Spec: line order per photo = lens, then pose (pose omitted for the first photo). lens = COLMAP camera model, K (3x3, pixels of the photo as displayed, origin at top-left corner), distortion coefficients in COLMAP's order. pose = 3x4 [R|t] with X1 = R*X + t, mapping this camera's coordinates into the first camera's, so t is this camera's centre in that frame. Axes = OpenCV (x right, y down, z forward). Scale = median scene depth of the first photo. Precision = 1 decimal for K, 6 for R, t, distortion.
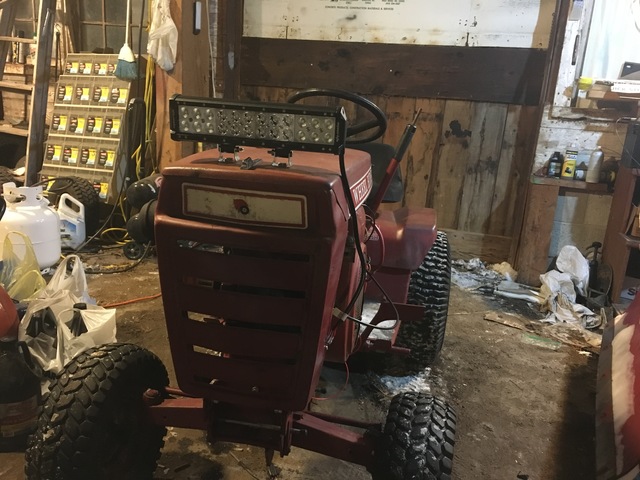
lens RADIAL K [[541.7, 0, 318.6], [0, 541.7, 241.8], [0, 0, 1]] dist [0.077875, -0.108294]
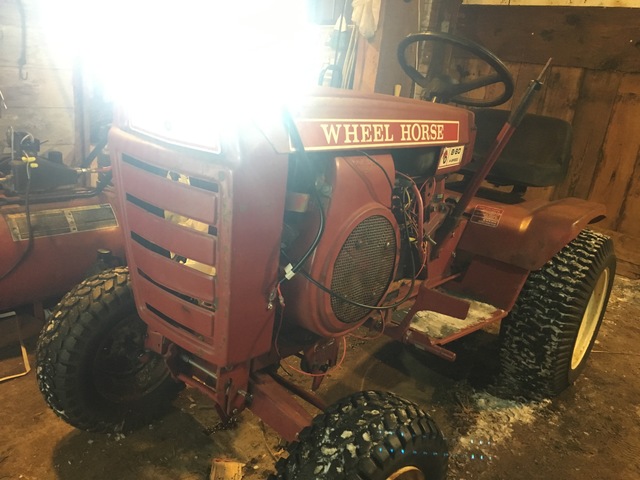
lens RADIAL K [[541.7, 0, 318.6], [0, 541.7, 241.8], [0, 0, 1]] dist [0.077875, -0.108294]
pose [[0.879404, 0.172404, -0.443762, 0.237618], [-0.166193, 0.984657, 0.053200, 0.018825], [0.446126, 0.026966, 0.894564, 0.139129]]
